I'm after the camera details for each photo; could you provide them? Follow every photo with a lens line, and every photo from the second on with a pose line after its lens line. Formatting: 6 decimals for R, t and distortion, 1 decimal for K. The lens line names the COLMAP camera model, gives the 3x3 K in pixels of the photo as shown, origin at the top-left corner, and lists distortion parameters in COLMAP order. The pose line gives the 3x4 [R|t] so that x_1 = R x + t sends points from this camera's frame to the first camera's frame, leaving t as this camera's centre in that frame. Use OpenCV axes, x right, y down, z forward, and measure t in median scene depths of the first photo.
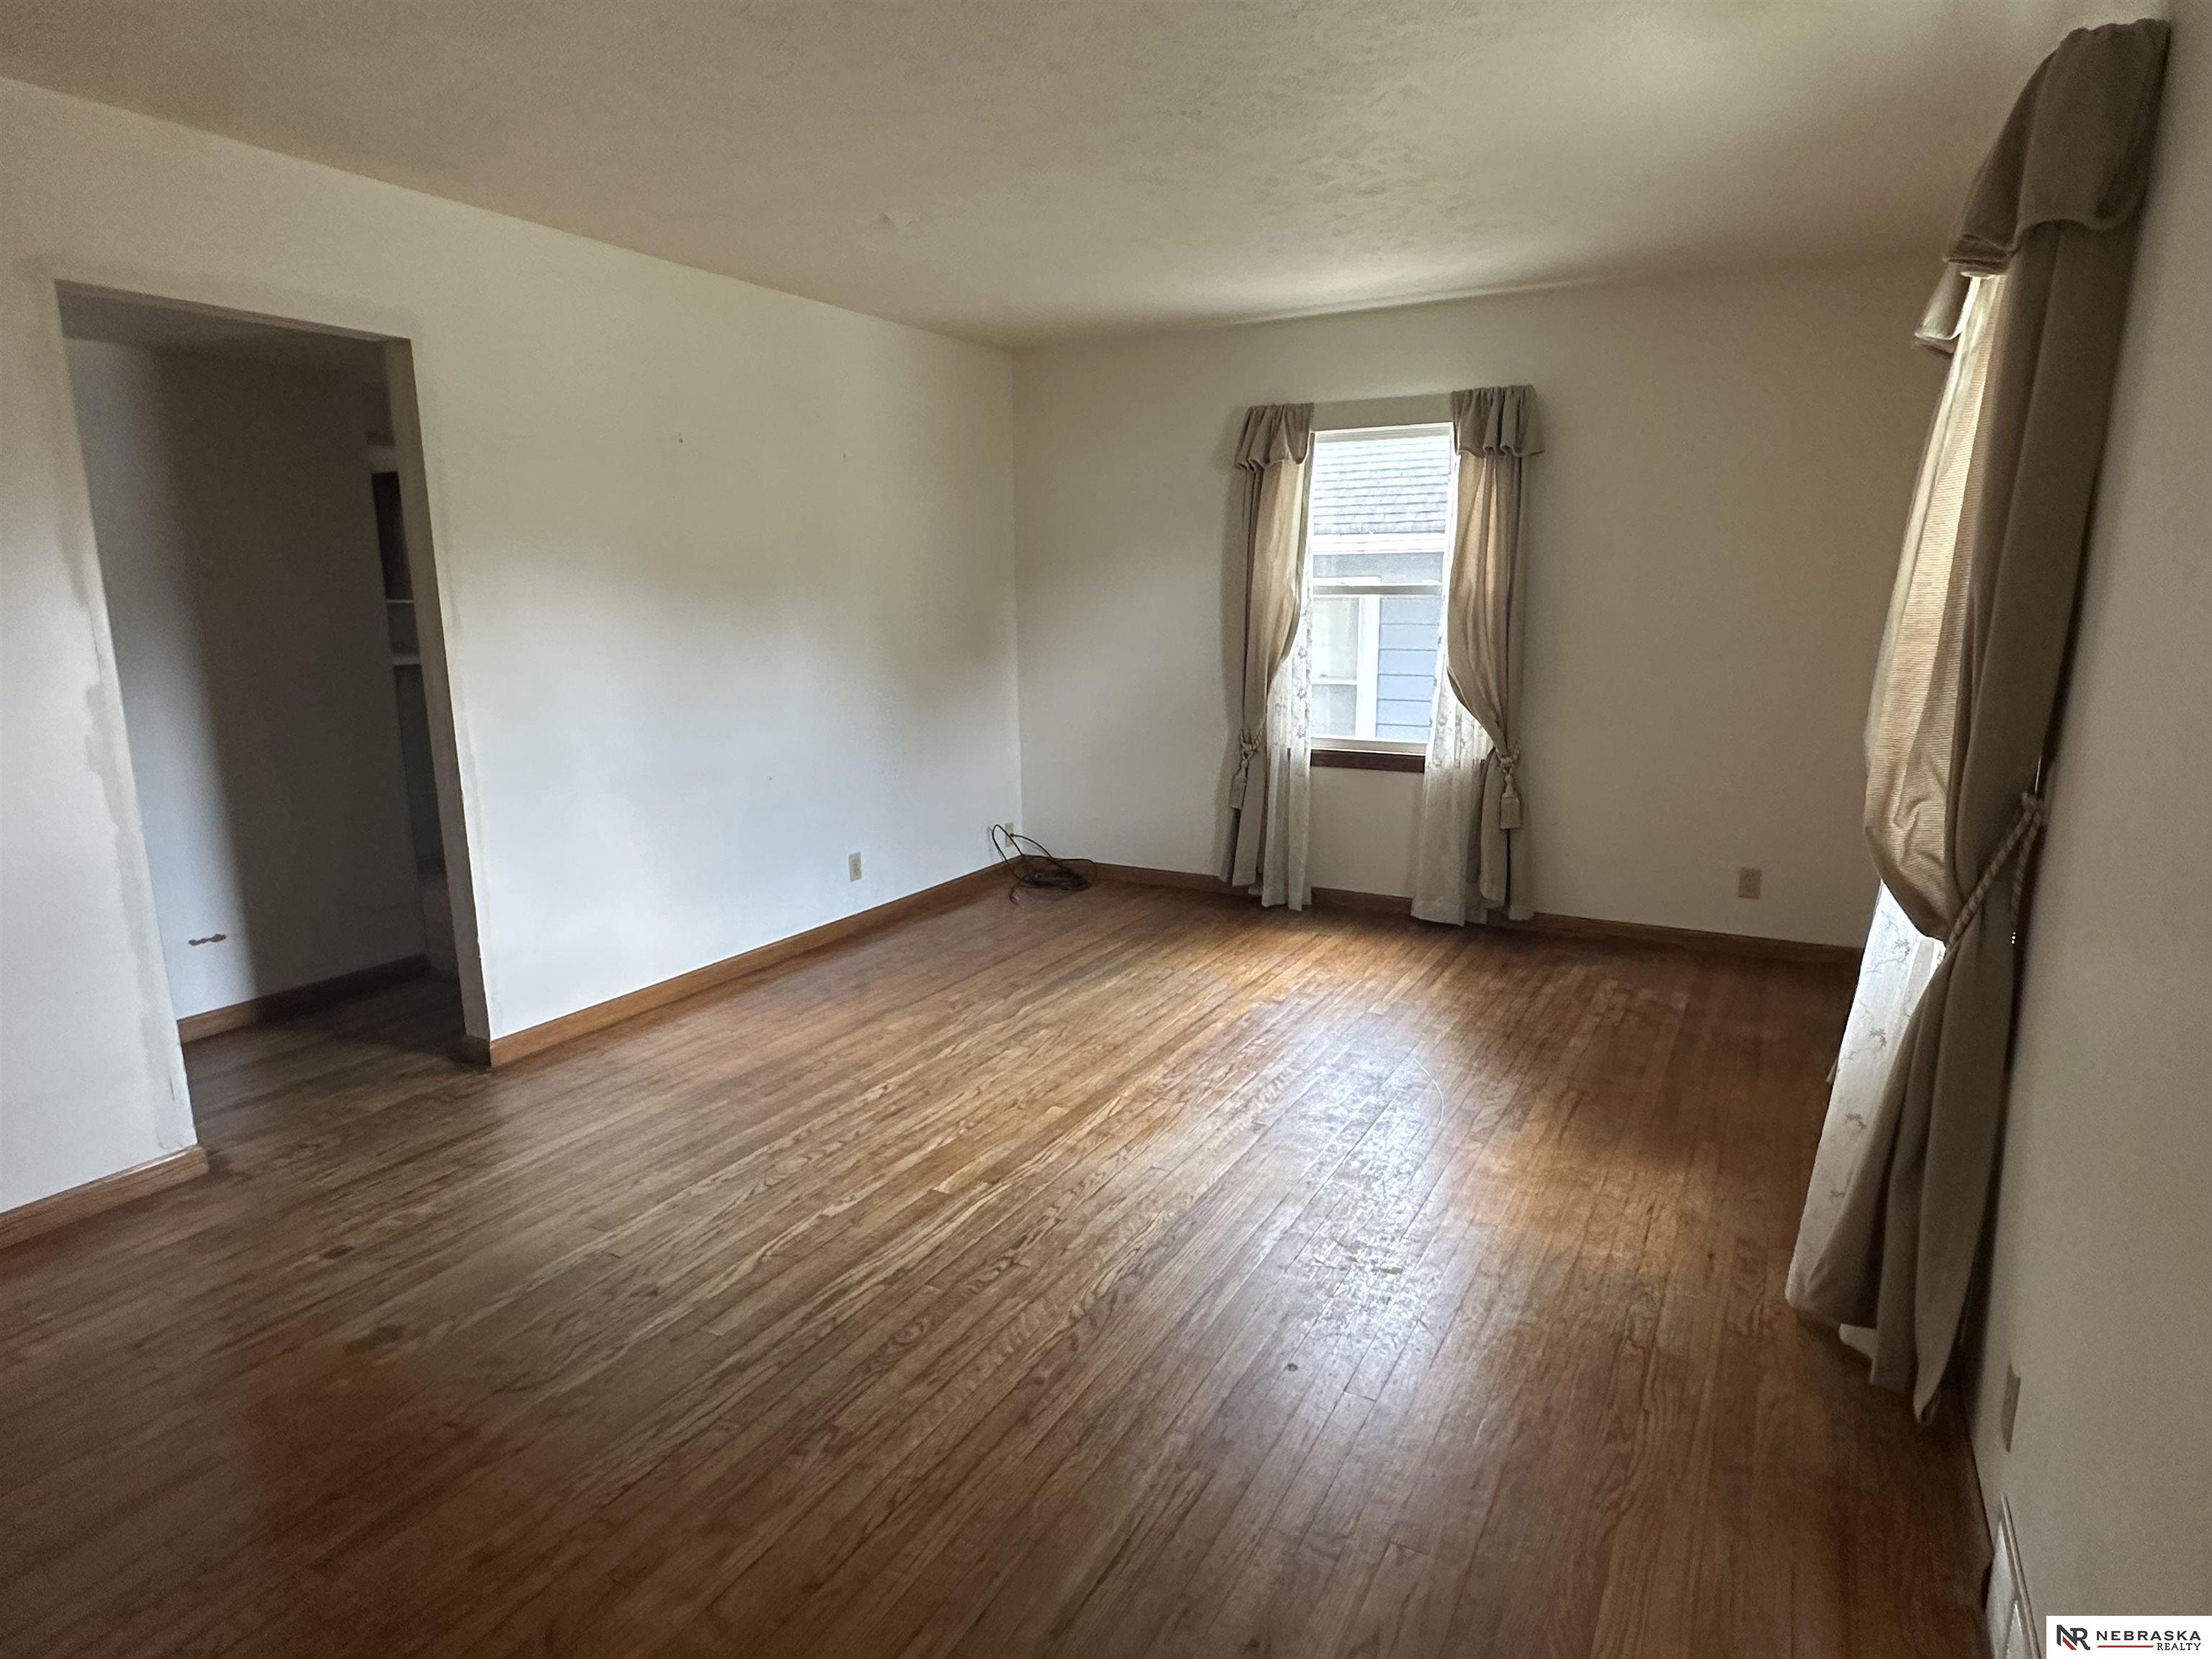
lens RADIAL K [[1247.2, 0, 1098.0], [0, 1247.2, 826.3], [0, 0, 1]] dist [0.002762, -0.000900]
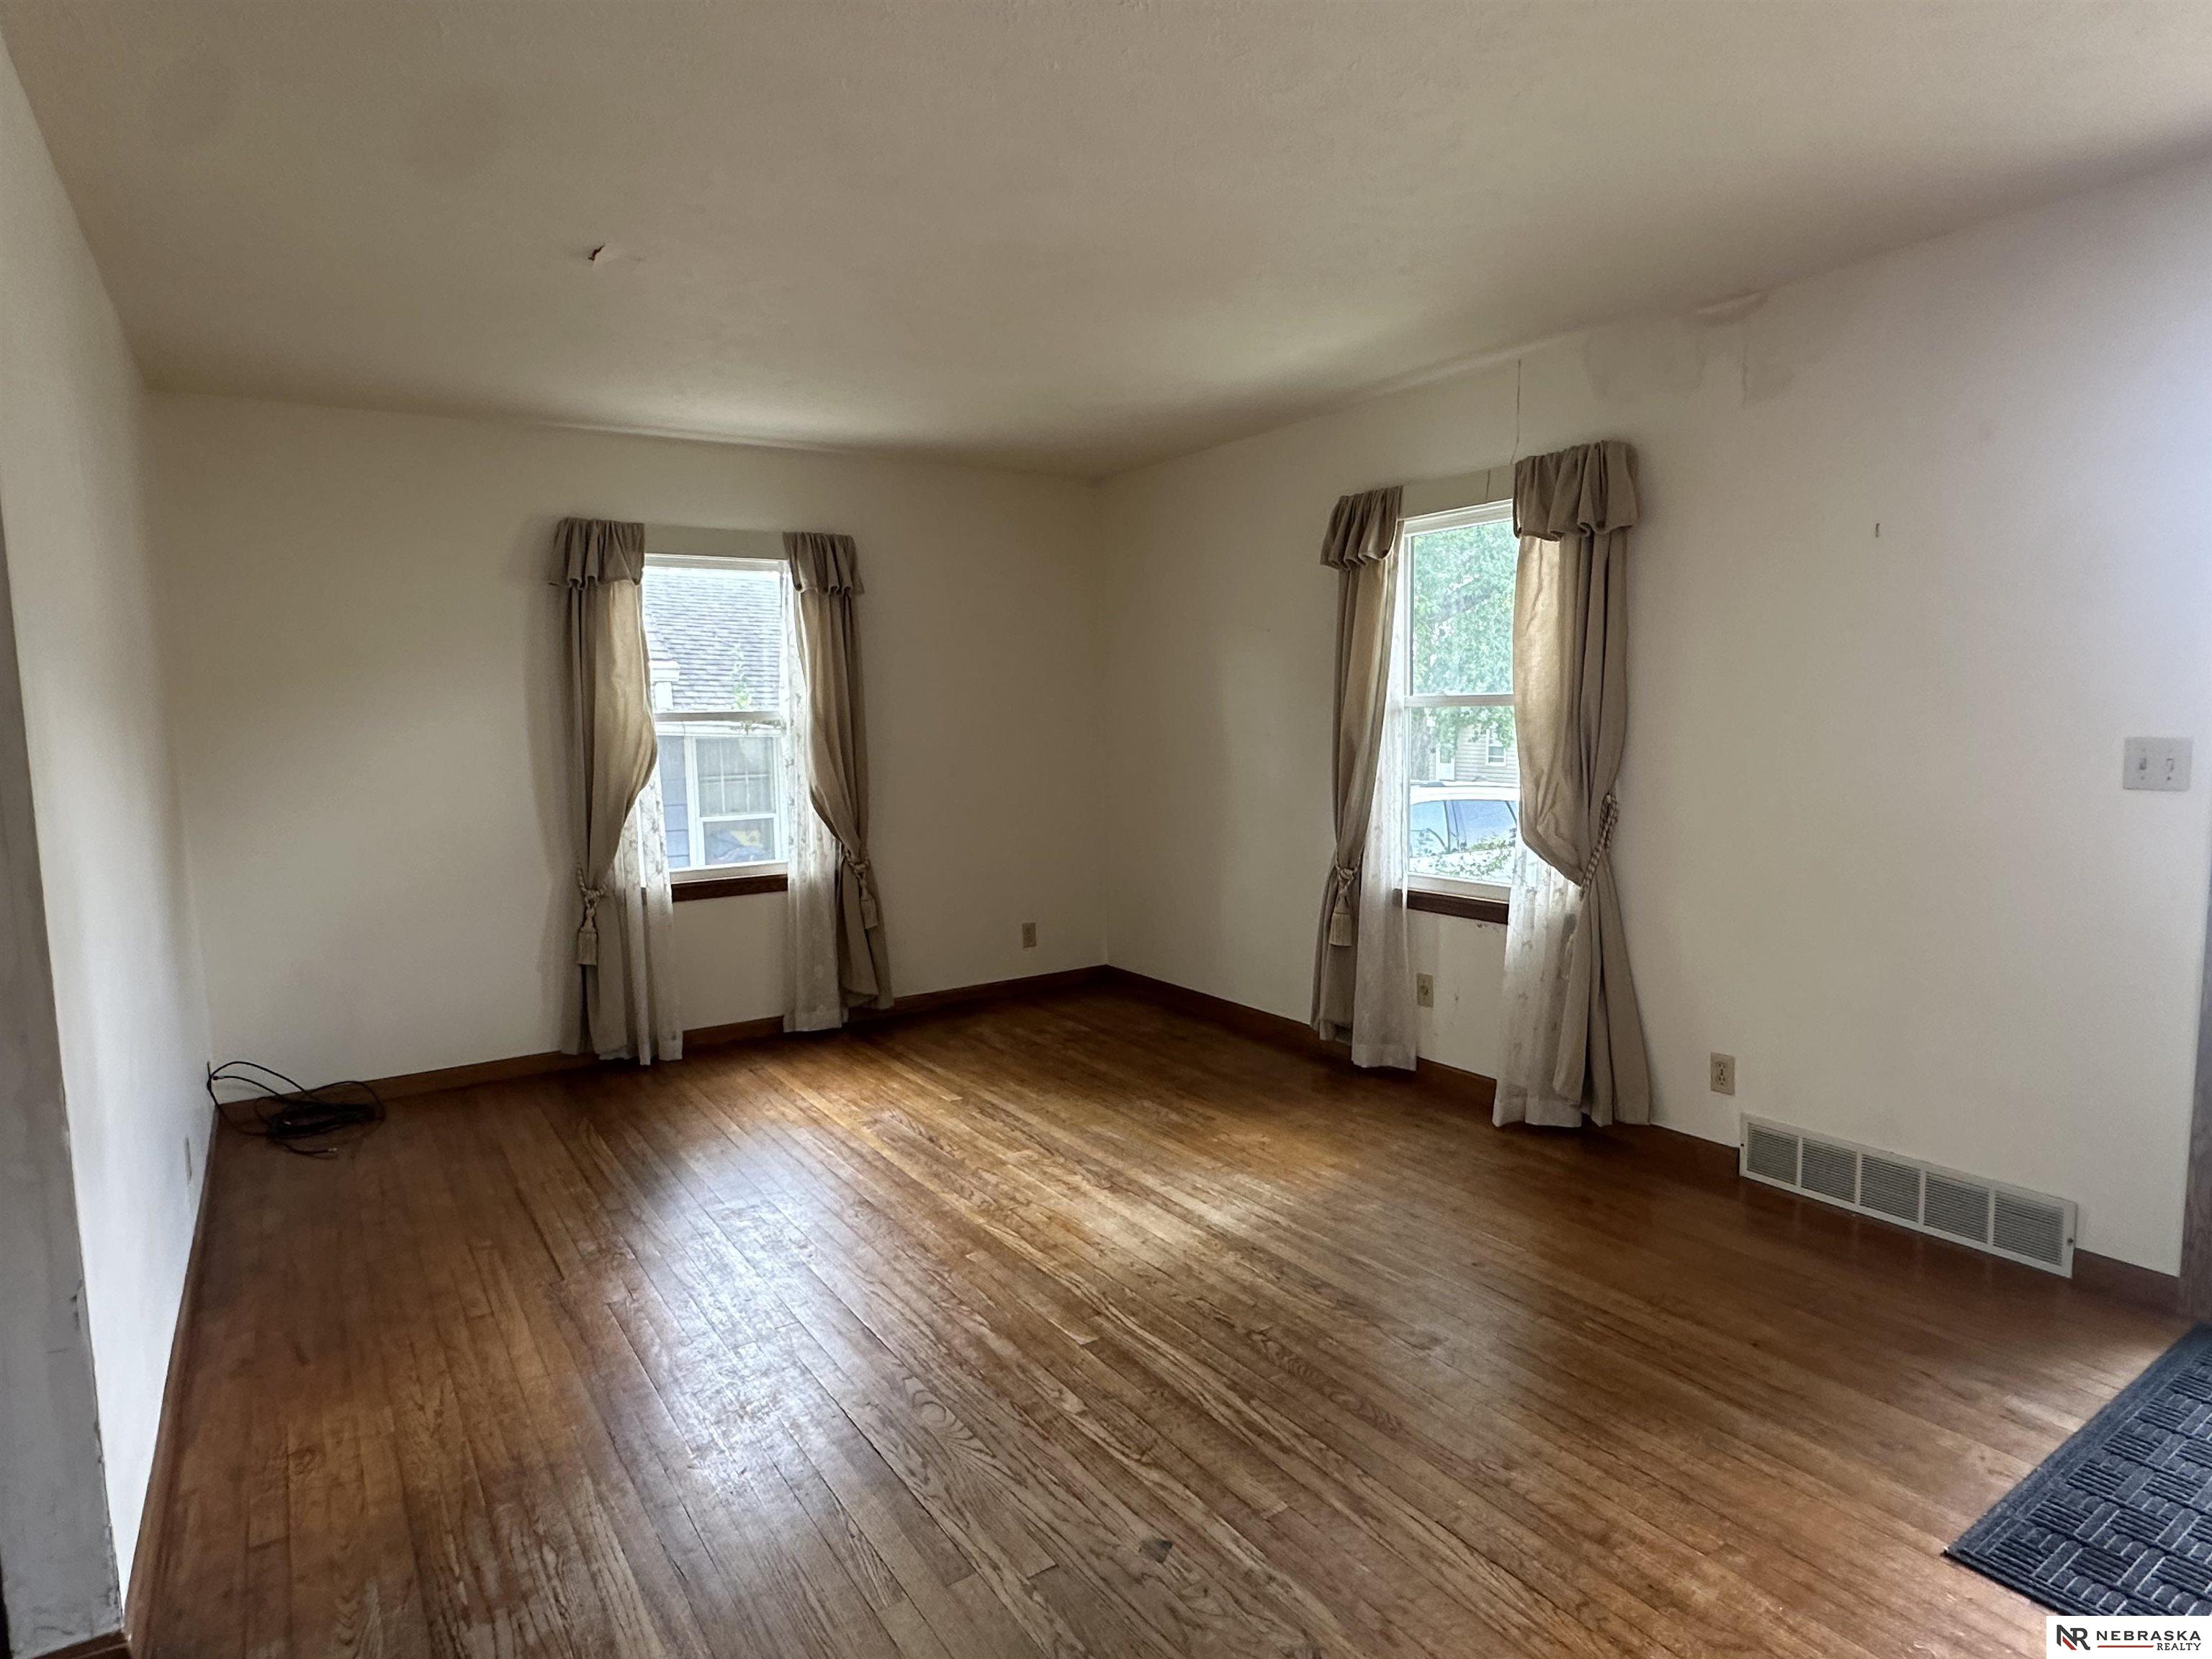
lens RADIAL K [[1247.2, 0, 1099.1], [0, 1247.2, 831.0], [0, 0, 1]] dist [0.002762, -0.000900]
pose [[0.461145, -0.090515, 0.882696, -0.637804], [0.184173, 0.982883, 0.004572, -0.058750], [-0.868001, 0.160460, 0.469922, 0.349003]]
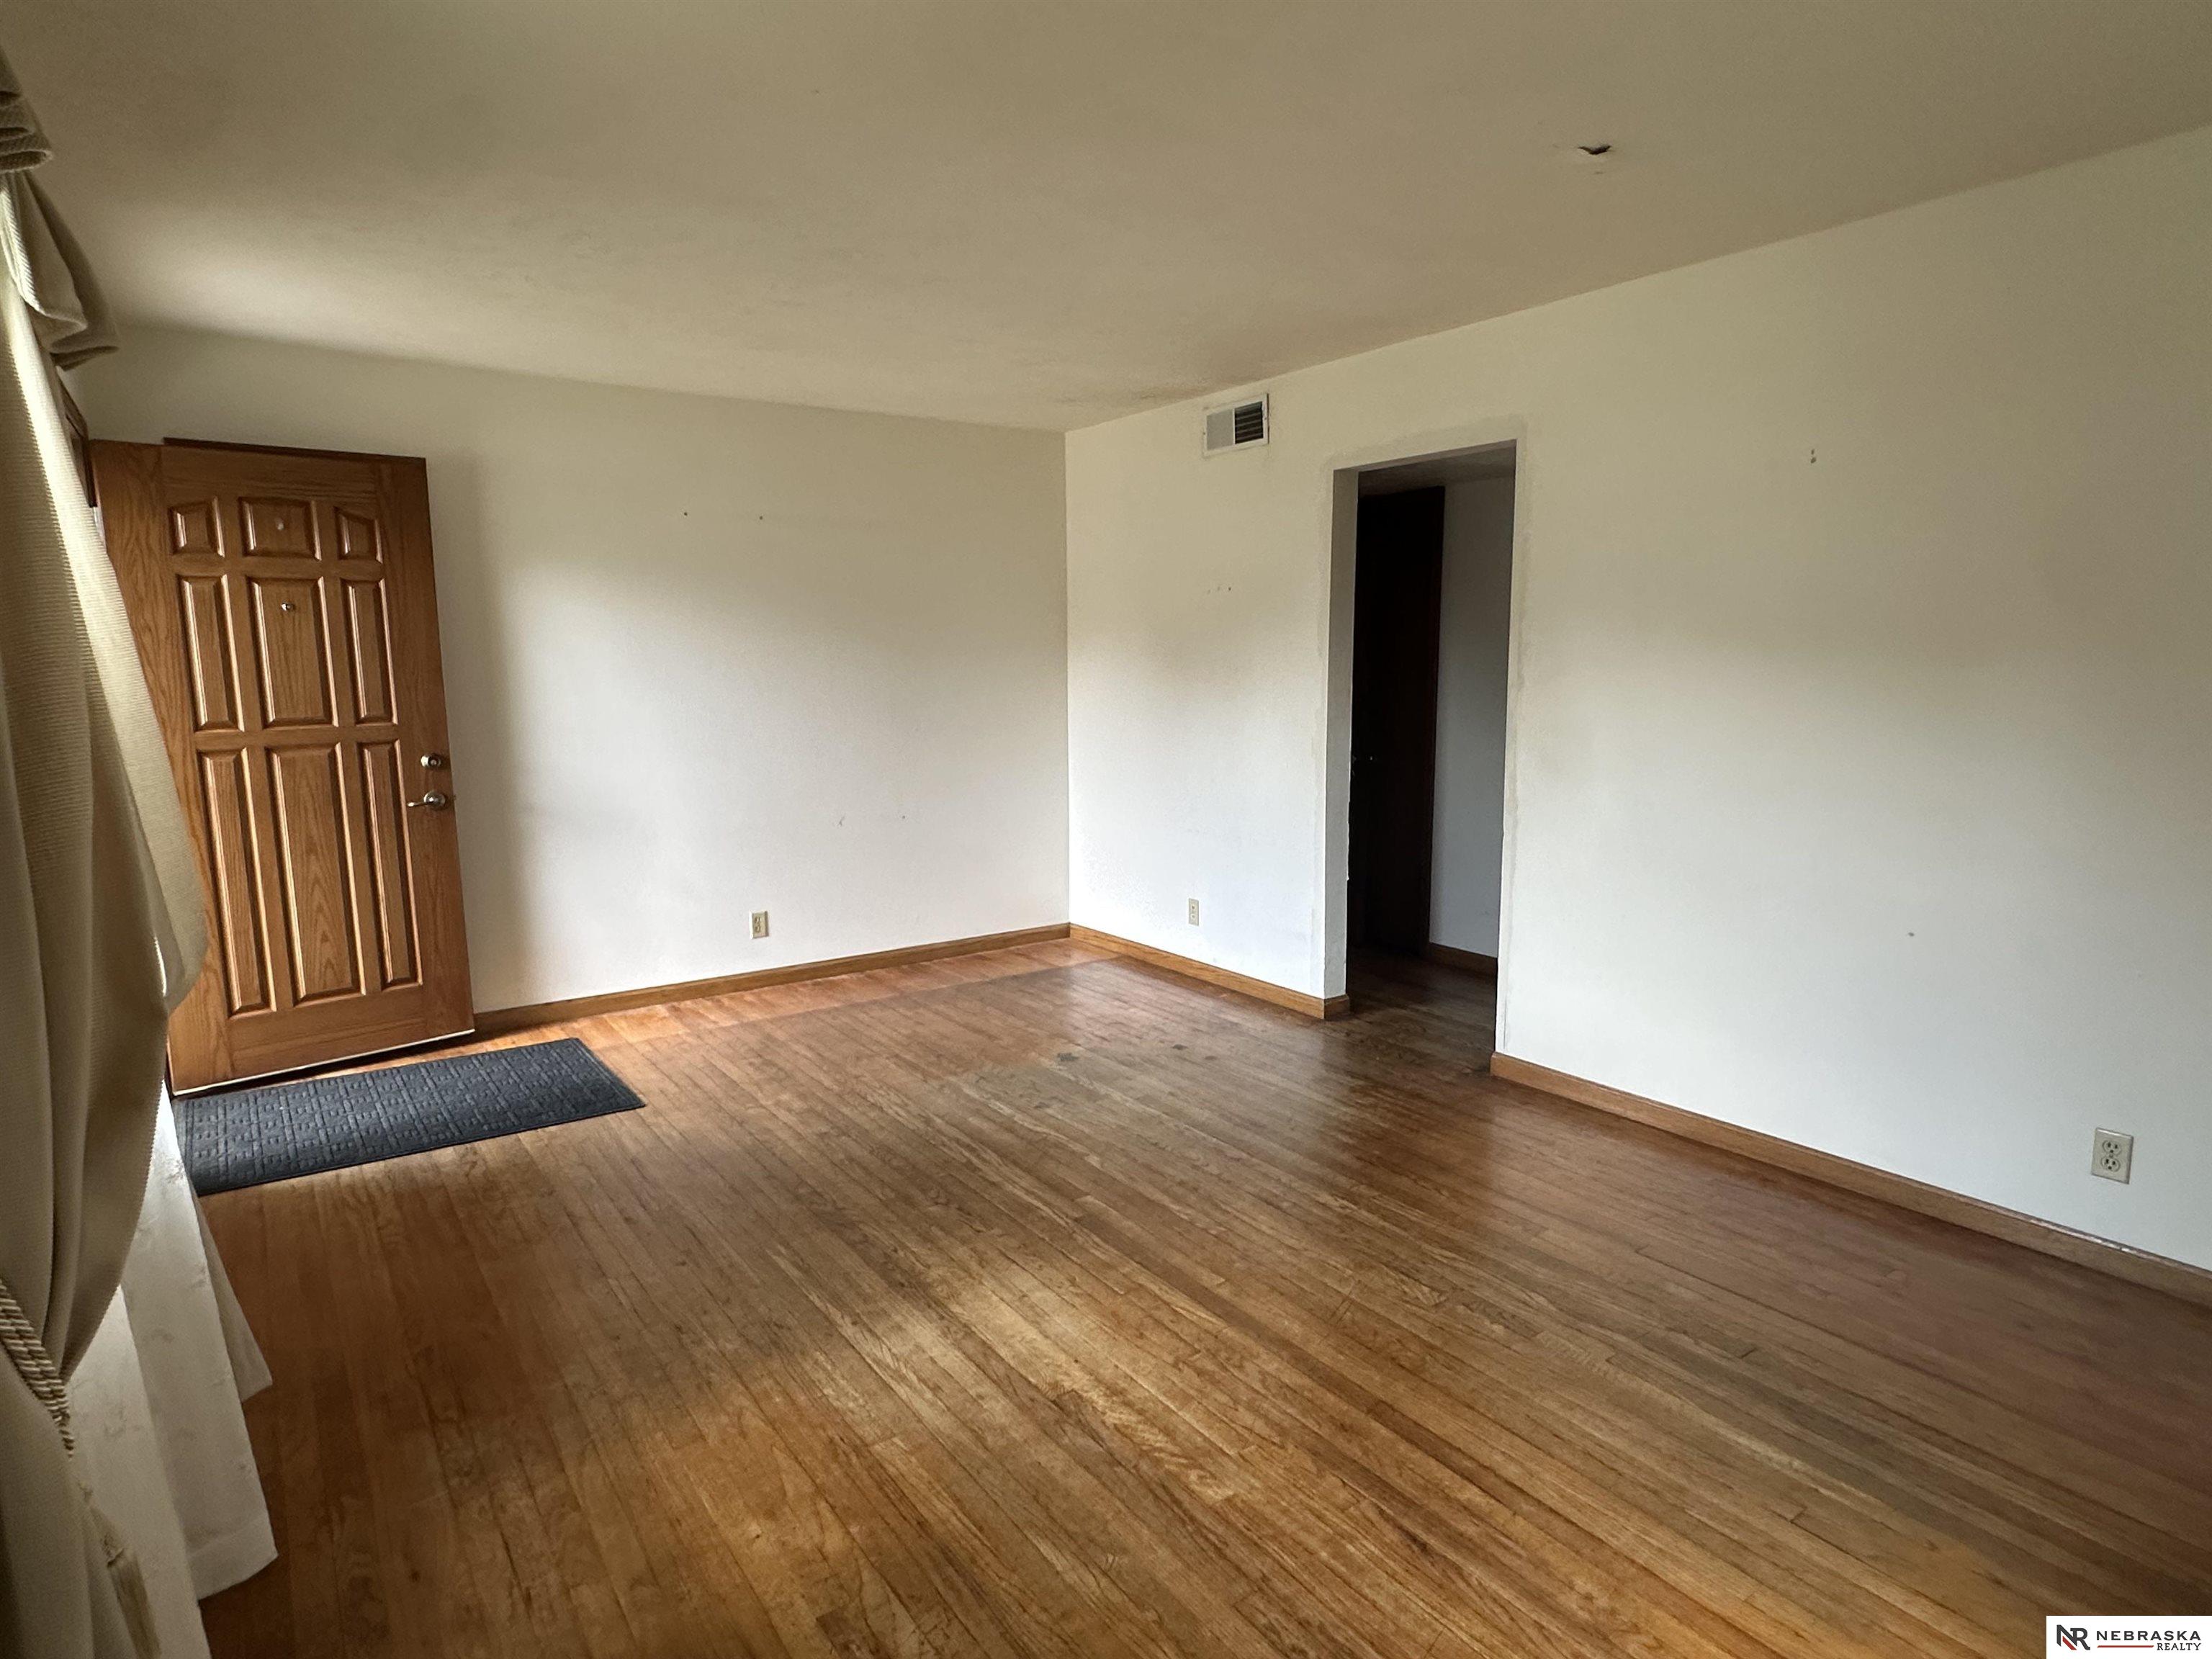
lens RADIAL K [[1247.2, 0, 1105.7], [0, 1247.2, 828.3], [0, 0, 1]] dist [0.002762, -0.000900]
pose [[-0.431875, 0.139195, -0.891128, 0.570582], [-0.158058, 0.961050, 0.226718, -0.196829], [0.887976, 0.238764, -0.393052, 0.968131]]
